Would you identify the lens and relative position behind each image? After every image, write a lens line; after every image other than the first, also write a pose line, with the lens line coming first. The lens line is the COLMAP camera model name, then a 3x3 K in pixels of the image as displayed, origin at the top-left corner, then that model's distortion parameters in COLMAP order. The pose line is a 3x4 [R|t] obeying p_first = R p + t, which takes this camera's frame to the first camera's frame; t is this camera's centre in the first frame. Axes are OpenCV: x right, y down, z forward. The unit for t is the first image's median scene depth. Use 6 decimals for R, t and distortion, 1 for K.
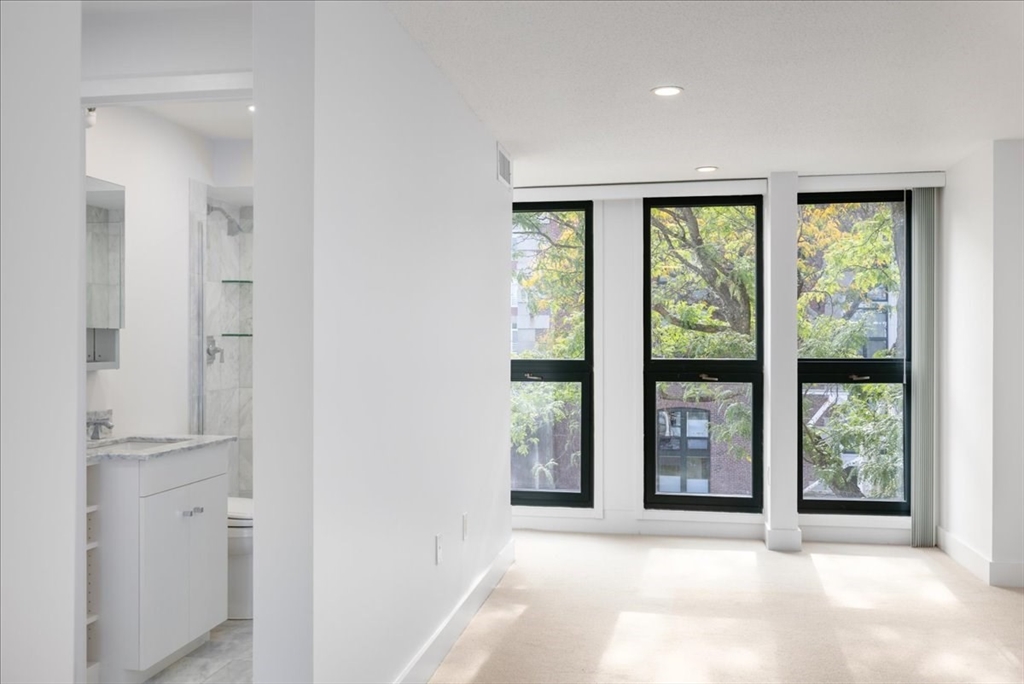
lens RADIAL K [[867.8, 0, 512.0], [0, 867.8, 342.0], [0, 0, 1]] dist [-0.009549, -0.003519]
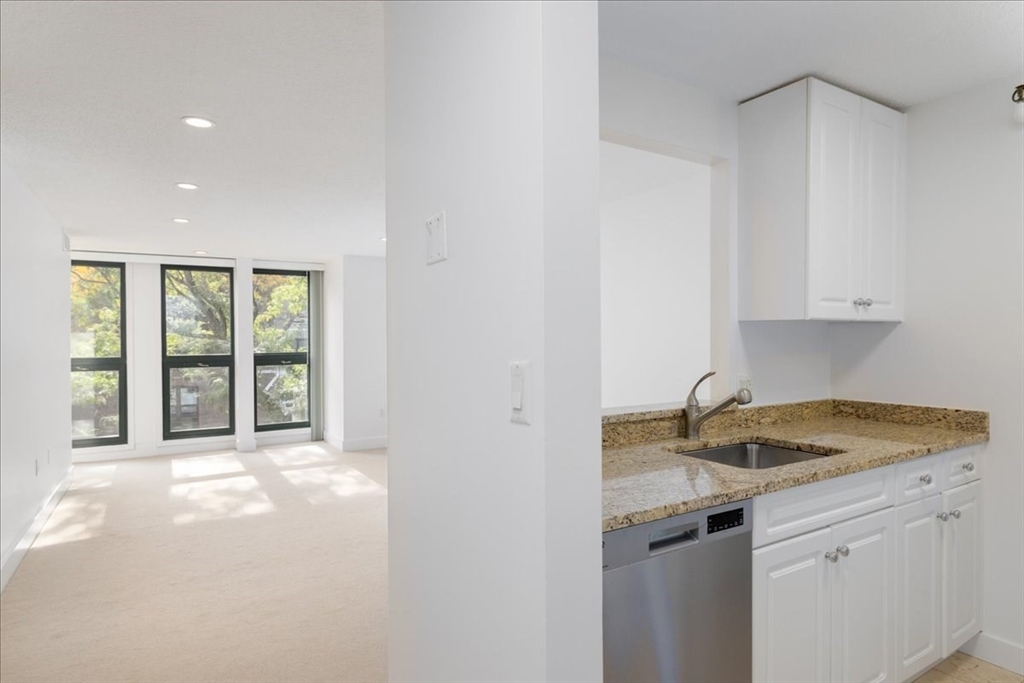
lens RADIAL K [[573.4, 0, 512.0], [0, 573.4, 341.5], [0, 0, 1]] dist [0.002784, -0.000320]
pose [[0.743825, -0.010685, 0.668289, -0.087233], [0.008118, 0.999943, 0.006952, -0.010225], [-0.668325, 0.000254, 0.743869, -0.303787]]
